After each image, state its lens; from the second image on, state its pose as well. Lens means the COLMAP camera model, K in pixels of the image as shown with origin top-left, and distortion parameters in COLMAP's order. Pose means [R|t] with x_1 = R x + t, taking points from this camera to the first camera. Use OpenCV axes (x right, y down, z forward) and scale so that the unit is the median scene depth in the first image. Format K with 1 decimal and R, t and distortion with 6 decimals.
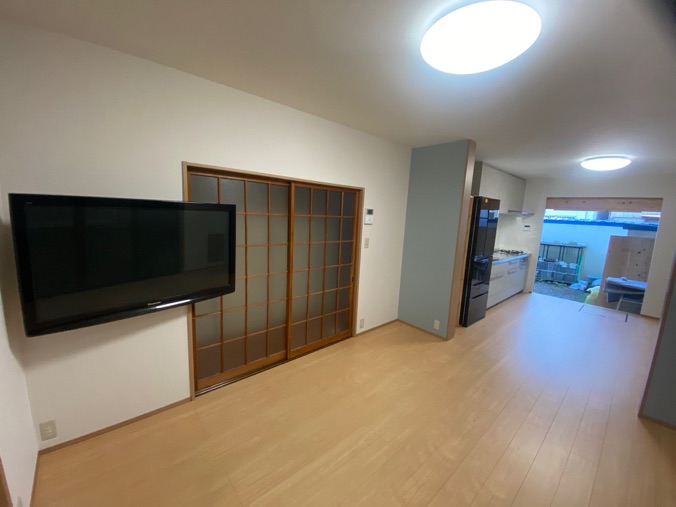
lens RADIAL K [[279.1, 0, 338.0], [0, 279.1, 253.5], [0, 0, 1]] dist [0.000412, -0.000049]
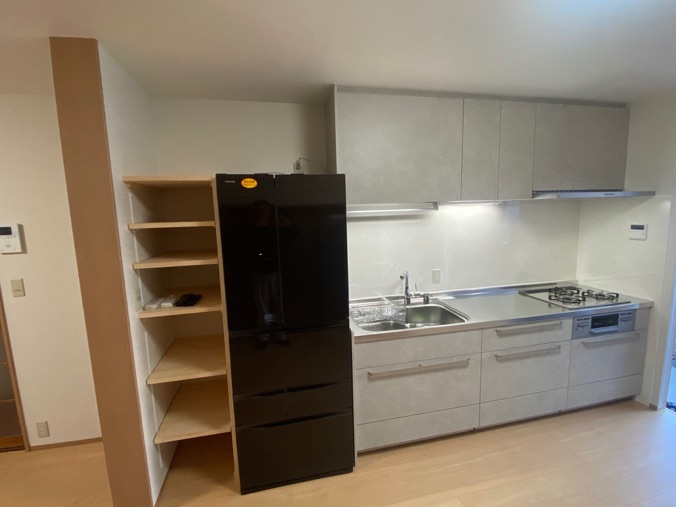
lens RADIAL K [[303.1, 0, 338.0], [0, 303.1, 253.5], [0, 0, 1]] dist [0.001218, 0.000221]
pose [[0.865214, -0.006577, -0.501360, 0.595632], [-0.001983, 0.999861, -0.016539, -0.062333], [0.501399, 0.015304, 0.865081, 0.498358]]
